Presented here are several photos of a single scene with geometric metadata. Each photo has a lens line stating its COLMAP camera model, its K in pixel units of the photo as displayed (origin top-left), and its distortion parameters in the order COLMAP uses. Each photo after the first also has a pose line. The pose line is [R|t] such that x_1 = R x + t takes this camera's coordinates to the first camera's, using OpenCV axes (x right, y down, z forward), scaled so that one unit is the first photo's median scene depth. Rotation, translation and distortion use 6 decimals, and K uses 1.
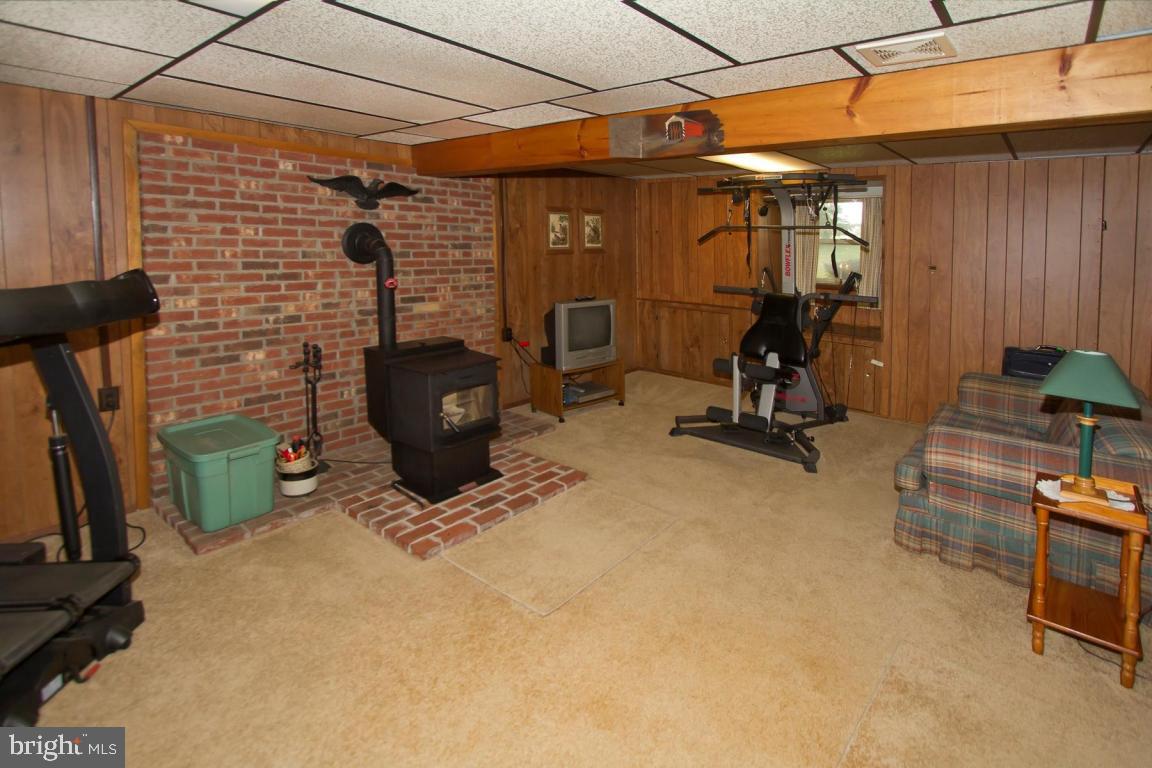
lens RADIAL K [[581.5, 0, 576.2], [0, 581.5, 369.0], [0, 0, 1]] dist [0.000837, 0.000046]
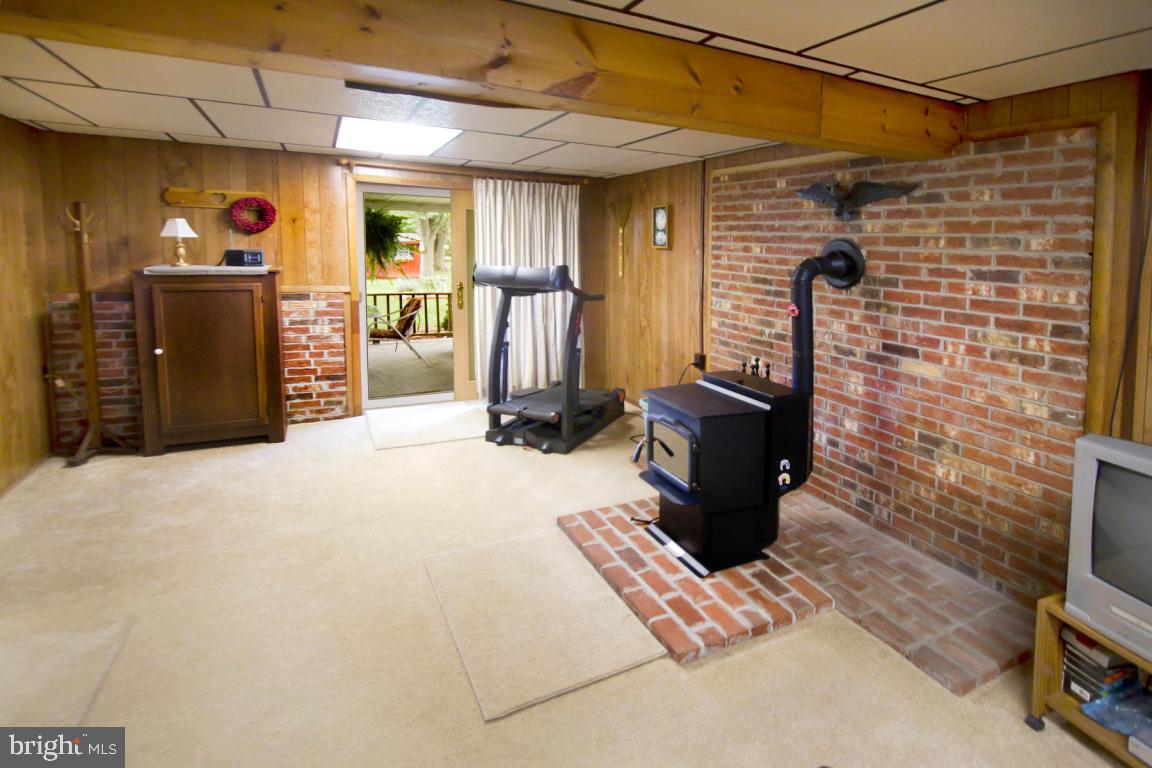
lens RADIAL K [[521.2, 0, 576.0], [0, 521.2, 384.0], [0, 0, 1]] dist [-0.001174, -0.000338]
pose [[-0.377711, 0.212945, -0.901104, 0.427204], [-0.234518, 0.919460, 0.315585, -0.190825], [0.895732, 0.330525, -0.297351, 0.876427]]
